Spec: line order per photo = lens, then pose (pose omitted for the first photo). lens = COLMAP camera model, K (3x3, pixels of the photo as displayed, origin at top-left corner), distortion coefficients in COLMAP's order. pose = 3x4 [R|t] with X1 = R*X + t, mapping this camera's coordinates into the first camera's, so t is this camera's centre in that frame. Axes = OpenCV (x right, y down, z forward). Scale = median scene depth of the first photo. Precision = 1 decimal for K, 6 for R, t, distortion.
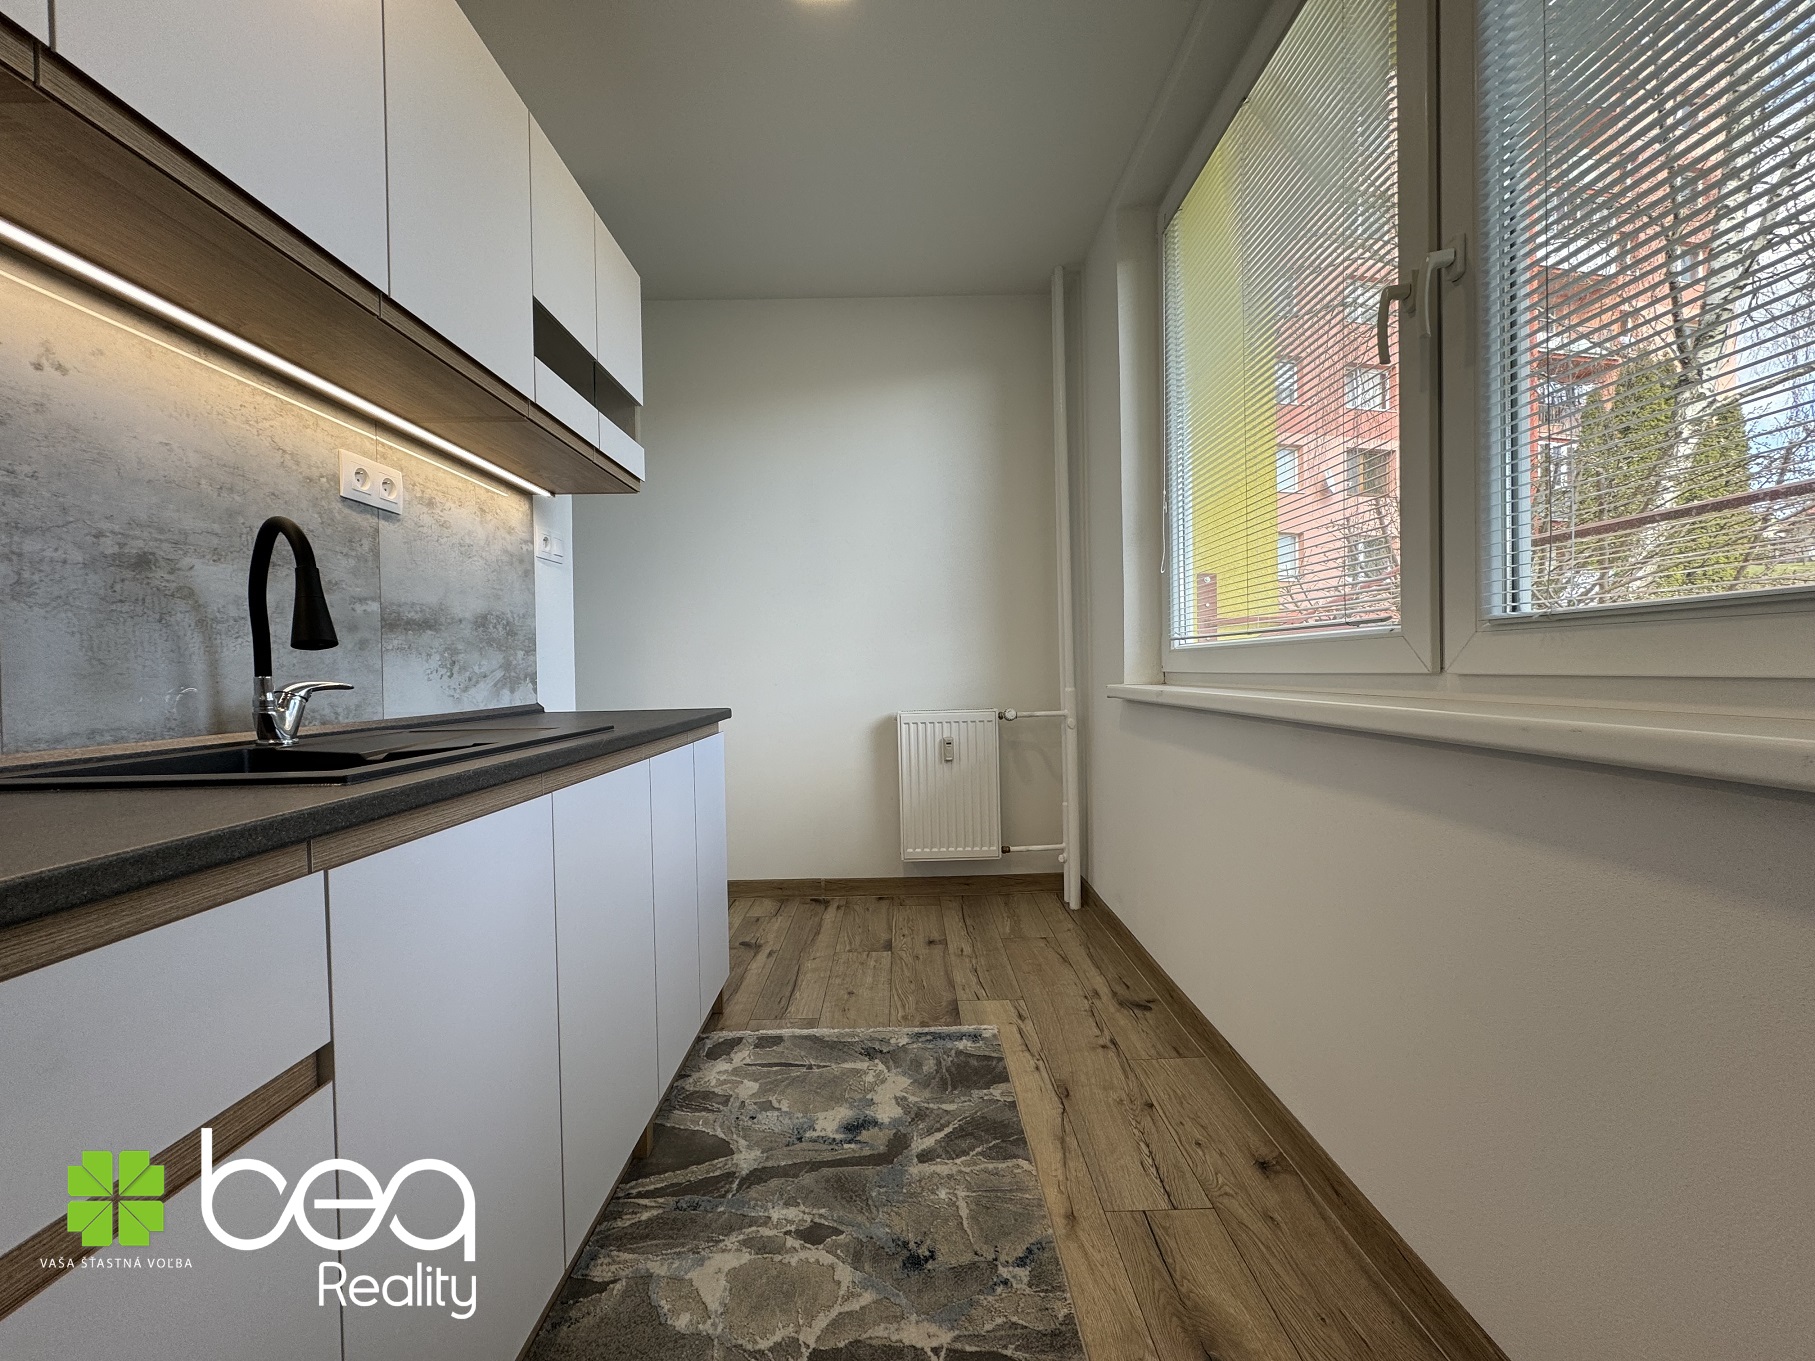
lens RADIAL K [[719.2, 0, 902.3], [0, 719.2, 680.1], [0, 0, 1]] dist [-0.000186, -0.000166]
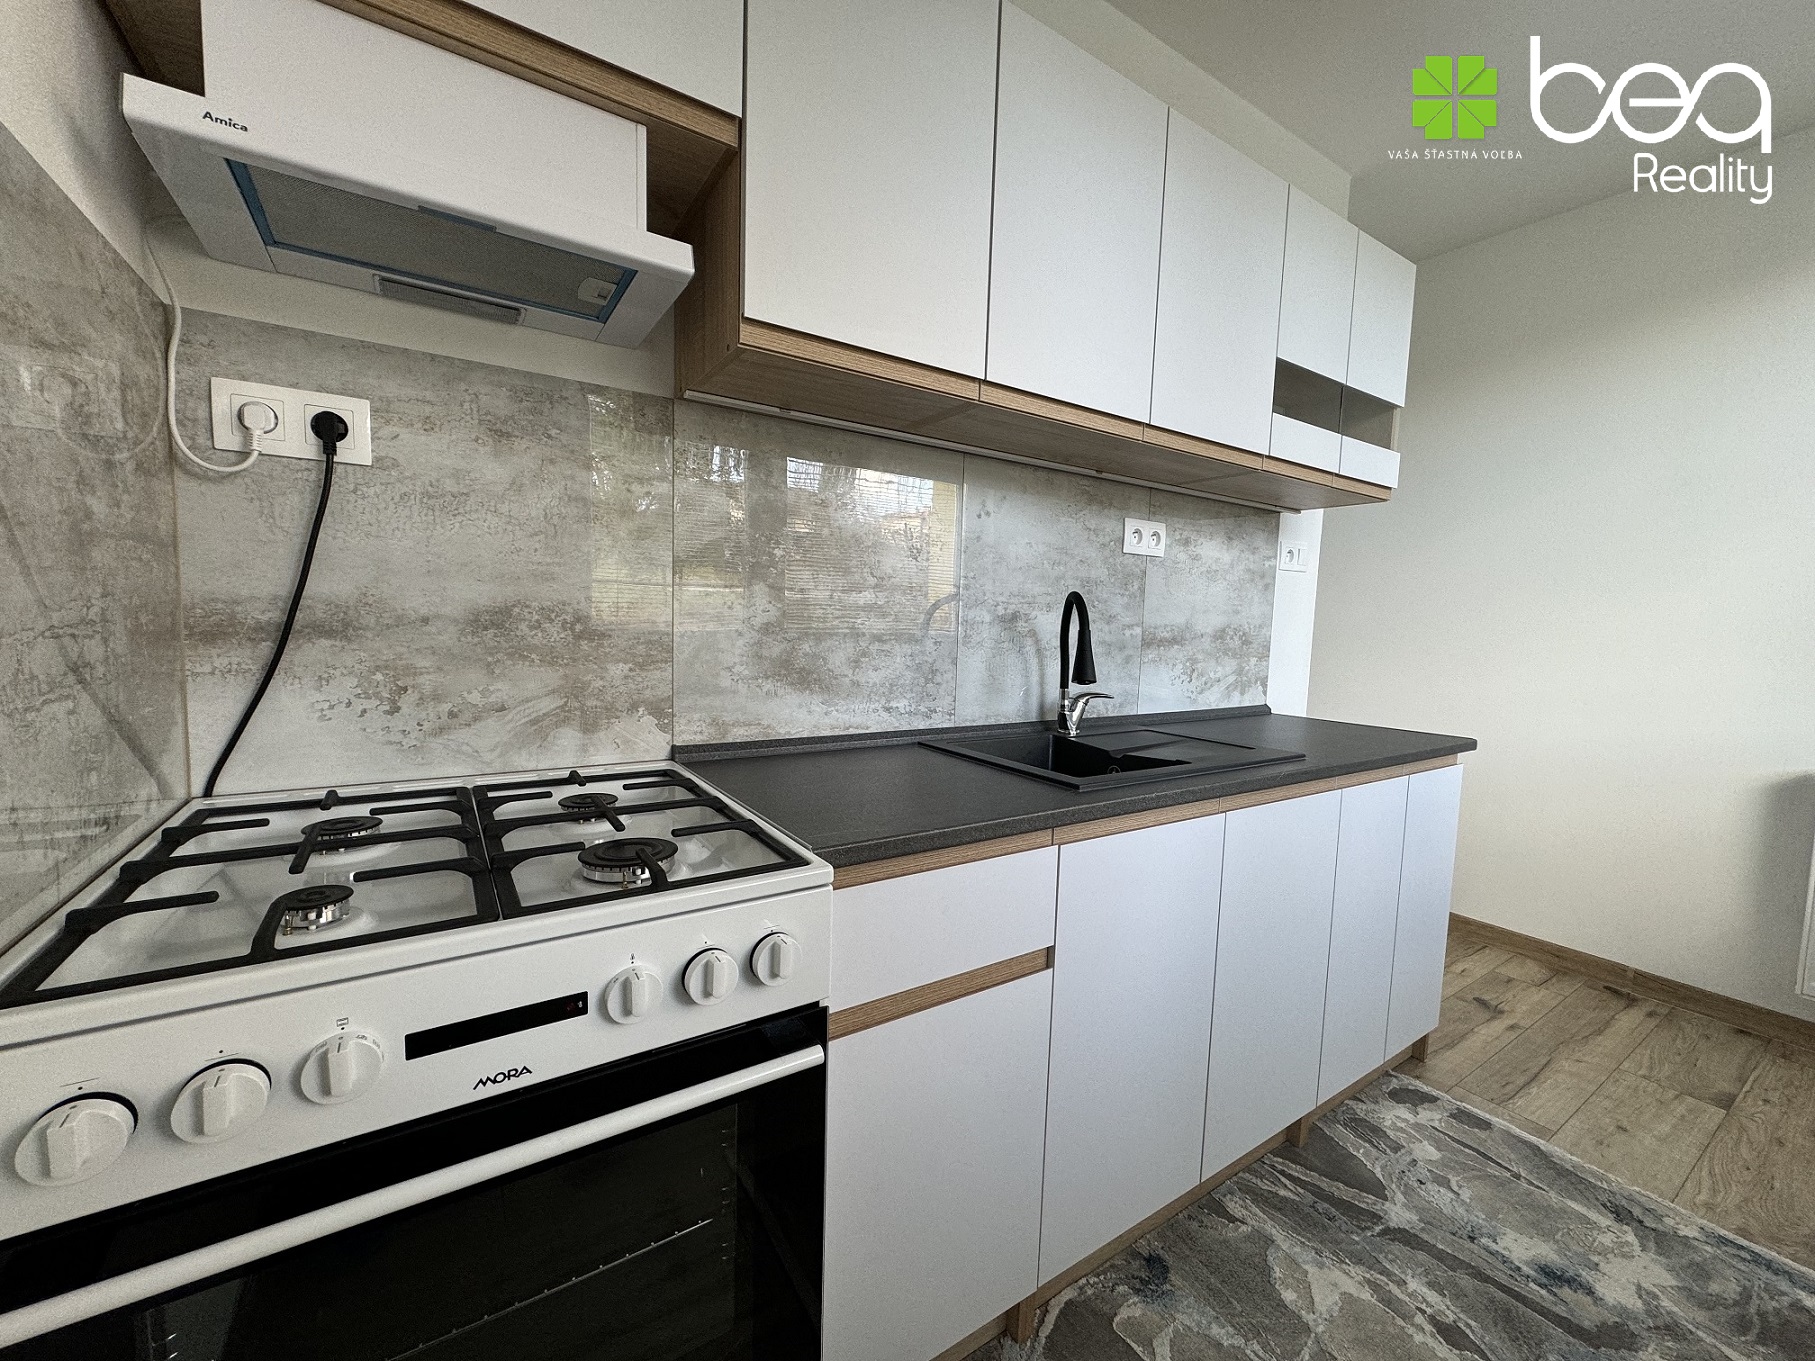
lens RADIAL K [[720.4, 0, 907.5], [0, 720.4, 680.5], [0, 0, 1]] dist [-0.001033, 0.000271]
pose [[0.543462, 0.107534, -0.832518, 0.141450], [-0.053772, 0.994184, 0.093314, -0.100301], [0.837710, -0.005947, 0.546083, -0.081266]]
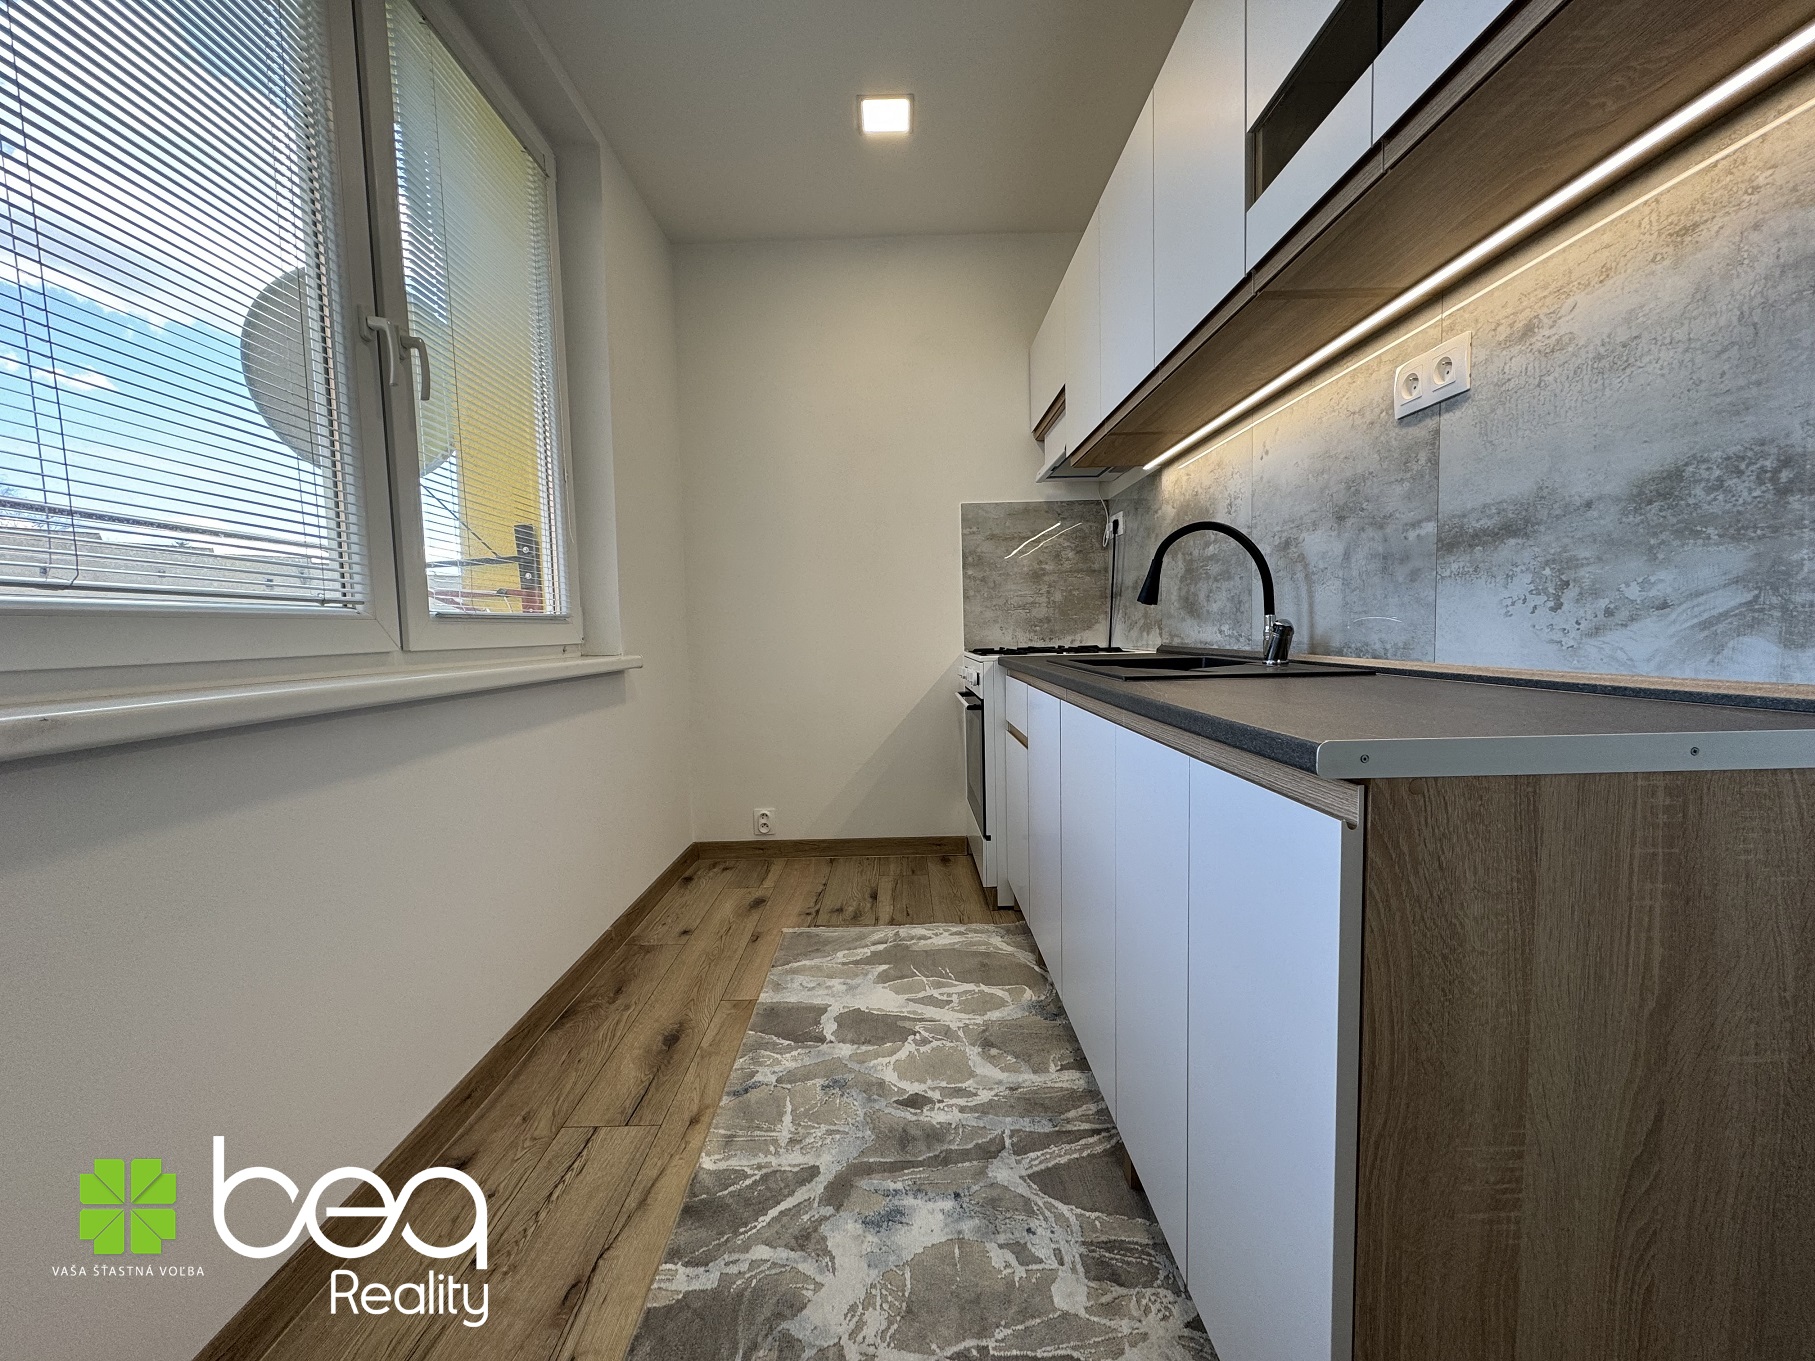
lens RADIAL K [[723.2, 0, 903.7], [0, 723.2, 683.9], [0, 0, 1]] dist [-0.001576, 0.000496]
pose [[-0.999032, 0.043985, 0.000288, -0.100950], [0.043830, 0.994911, 0.090725, -0.021610], [0.003704, 0.090650, -0.995876, 1.662092]]
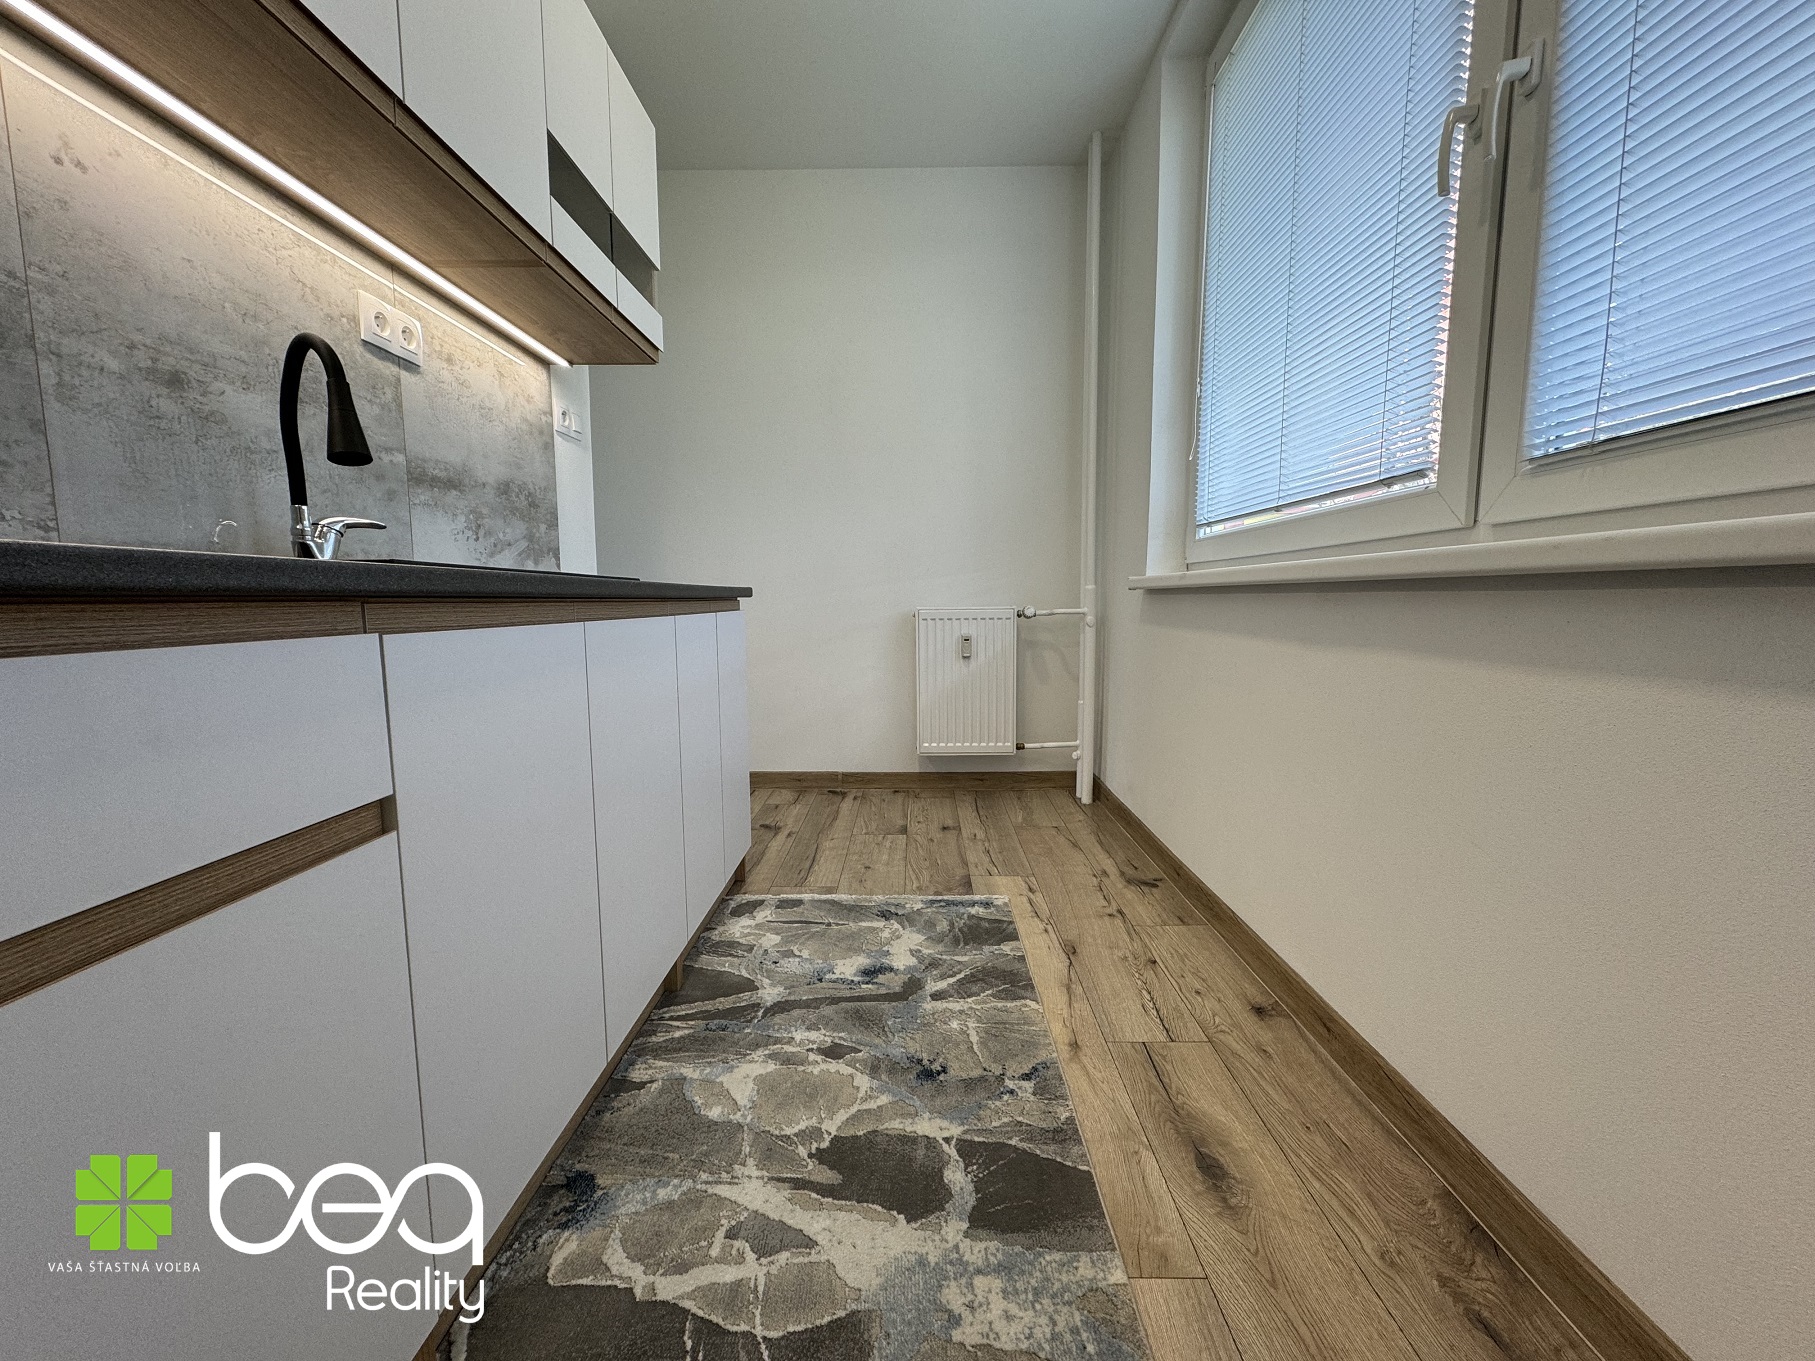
lens RADIAL K [[721.8, 0, 903.0], [0, 721.8, 678.0], [0, 0, 1]] dist [-0.000556, 0.000048]
pose [[0.999654, 0.018224, -0.018976, -0.007565], [-0.016318, 0.995232, 0.096160, 0.084612], [0.020638, -0.095817, 0.995185, -0.014730]]
